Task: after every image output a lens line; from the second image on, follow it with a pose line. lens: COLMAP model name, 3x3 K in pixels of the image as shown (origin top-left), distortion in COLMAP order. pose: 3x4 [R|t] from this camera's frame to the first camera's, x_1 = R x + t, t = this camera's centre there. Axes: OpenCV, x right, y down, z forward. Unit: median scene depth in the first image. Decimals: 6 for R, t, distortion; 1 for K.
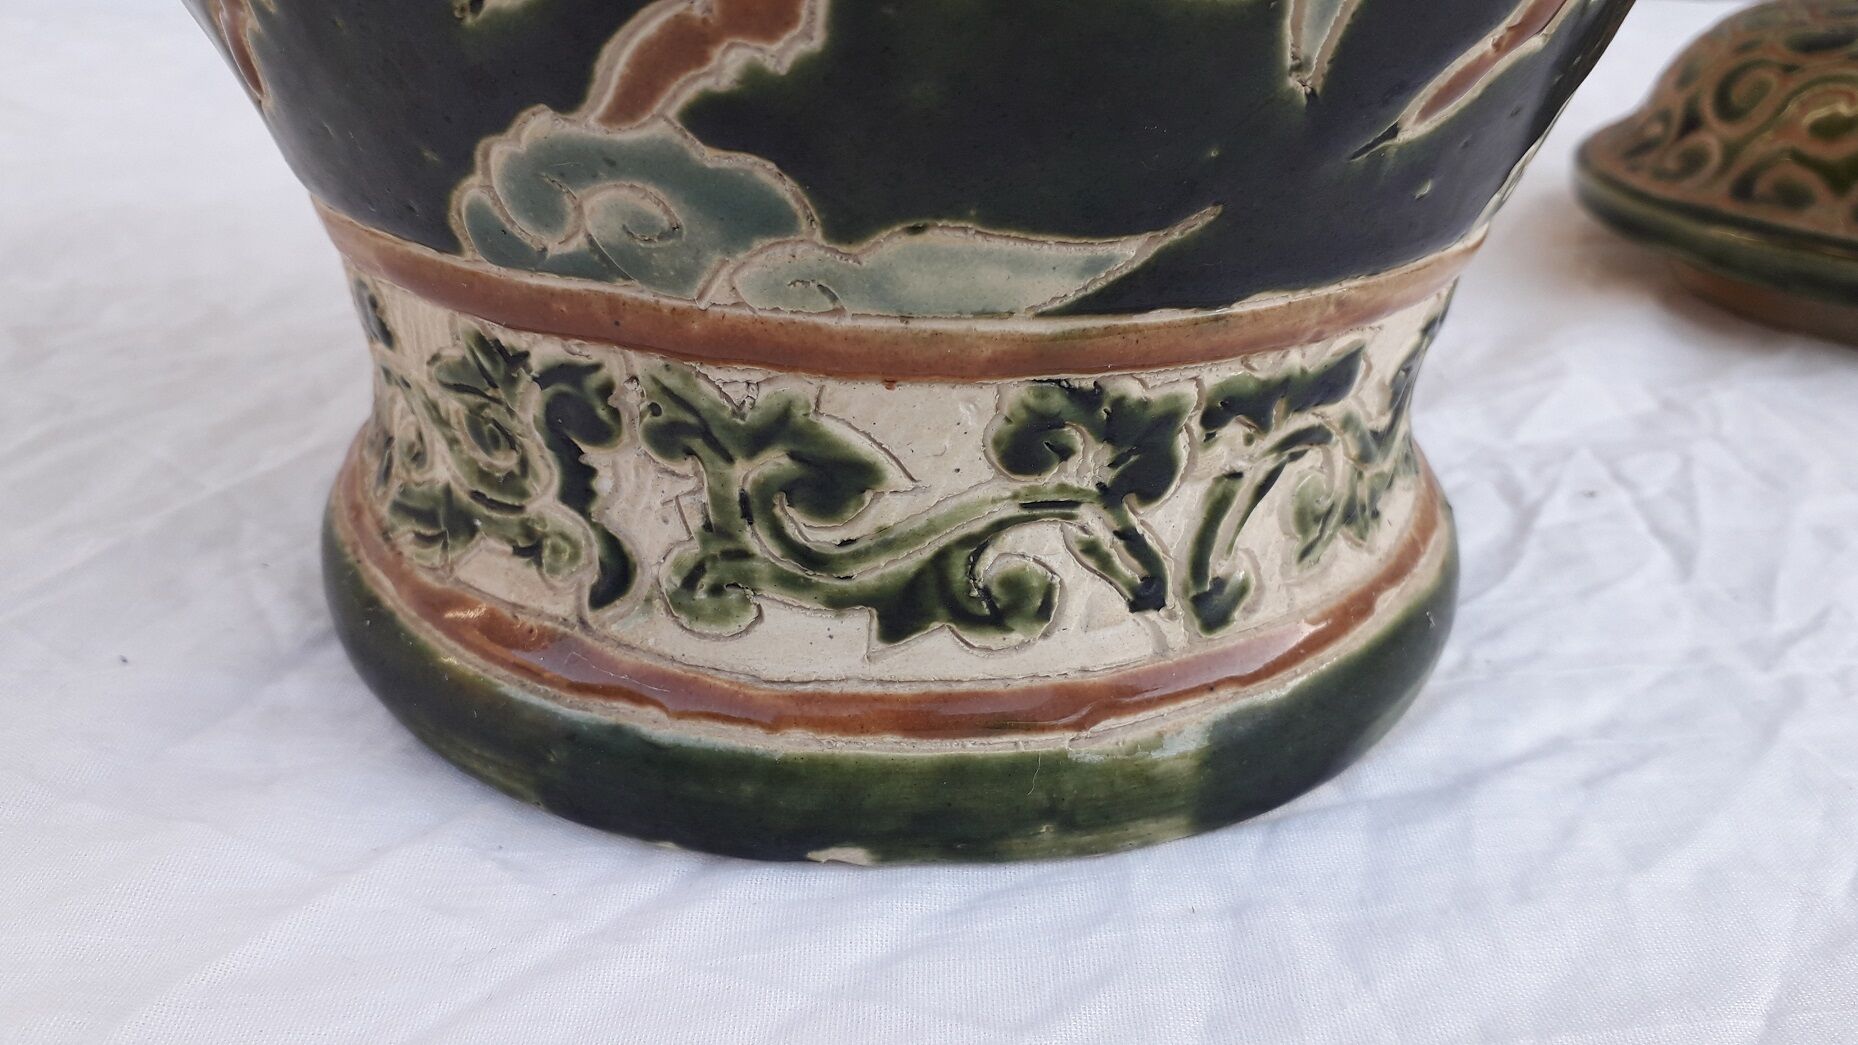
lens RADIAL K [[1546.0, 0, 919.1], [0, 1546.0, 514.3], [0, 0, 1]] dist [0.234154, -0.832249]
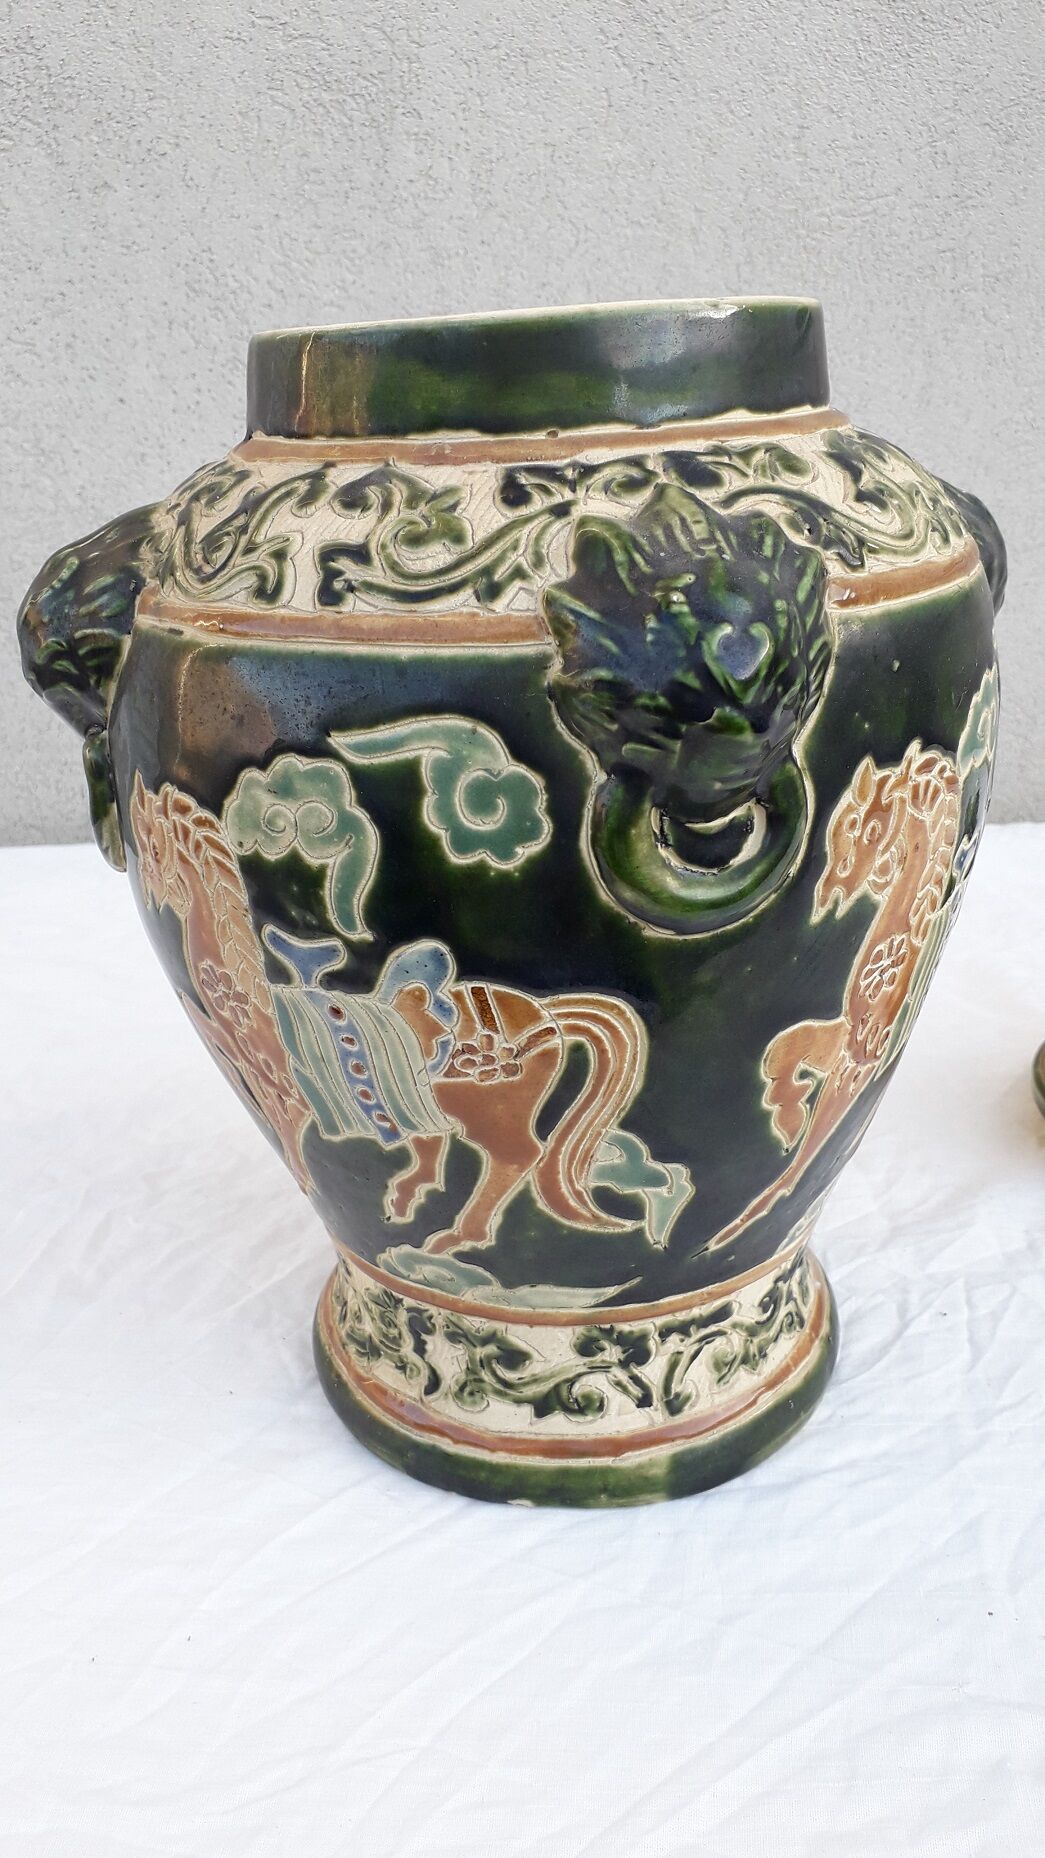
lens RADIAL K [[1546.0, 0, 522.5], [0, 1546.0, 929.0], [0, 0, 1]] dist [0.234154, -0.832249]
pose [[0.985388, -0.004486, -0.170268, 0.390437], [-0.009200, 0.996792, -0.079506, -0.503373], [0.170078, 0.079911, 0.982185, -1.560836]]
